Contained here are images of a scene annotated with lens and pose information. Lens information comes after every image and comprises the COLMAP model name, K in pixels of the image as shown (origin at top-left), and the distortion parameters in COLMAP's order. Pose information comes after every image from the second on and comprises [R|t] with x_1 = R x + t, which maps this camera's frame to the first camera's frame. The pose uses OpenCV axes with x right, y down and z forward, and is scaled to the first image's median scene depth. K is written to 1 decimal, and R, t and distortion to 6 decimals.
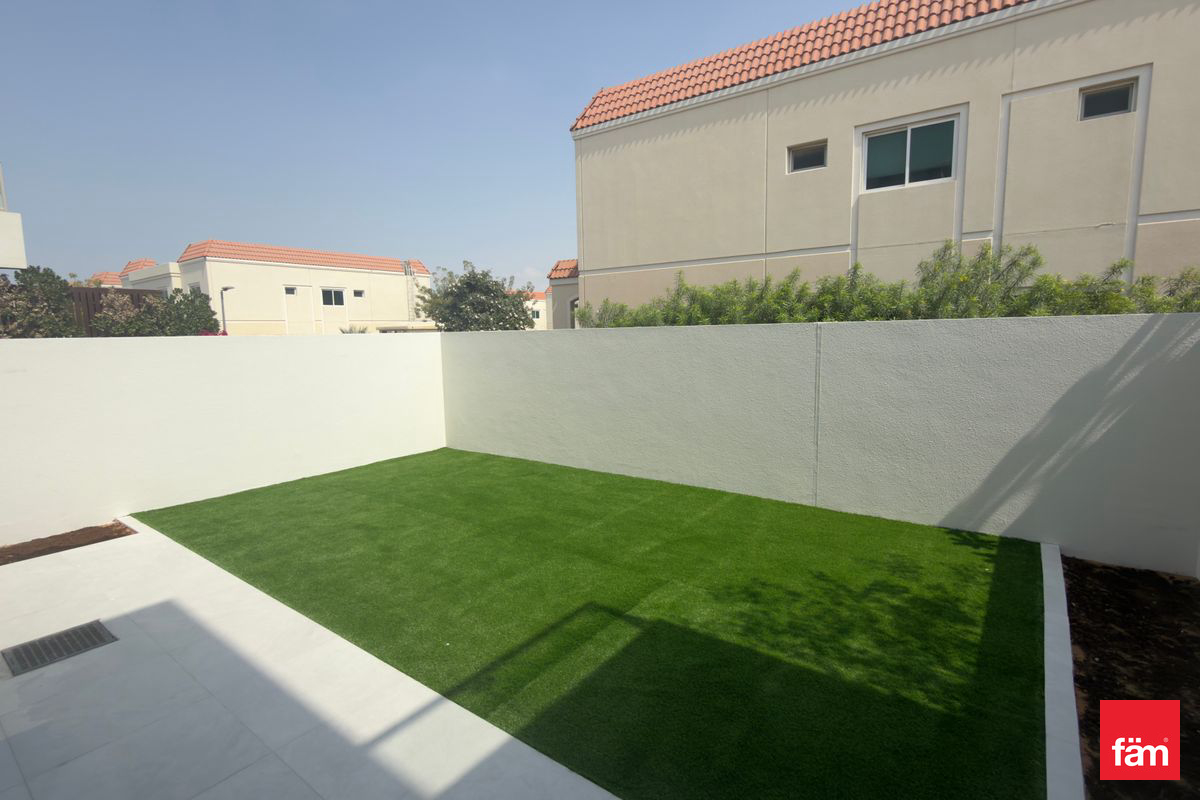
lens RADIAL K [[569.0, 0, 597.9], [0, 569.0, 404.6], [0, 0, 1]] dist [0.000828, 0.000644]
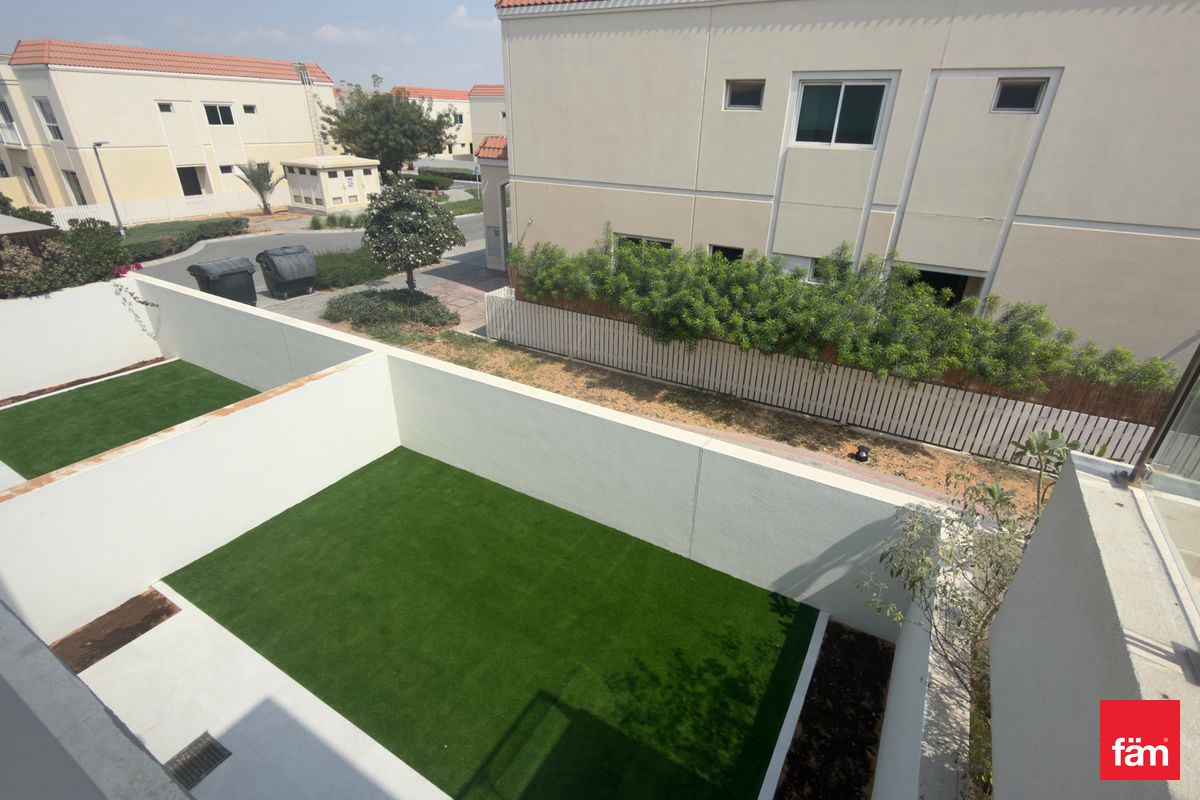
lens RADIAL K [[569.0, 0, 596.7], [0, 569.0, 407.3], [0, 0, 1]] dist [0.000828, 0.000644]
pose [[0.993606, -0.013130, 0.112141, 0.000571], [-0.025762, 0.940651, 0.338397, -0.294995], [-0.109928, -0.339122, 0.934298, -0.074367]]
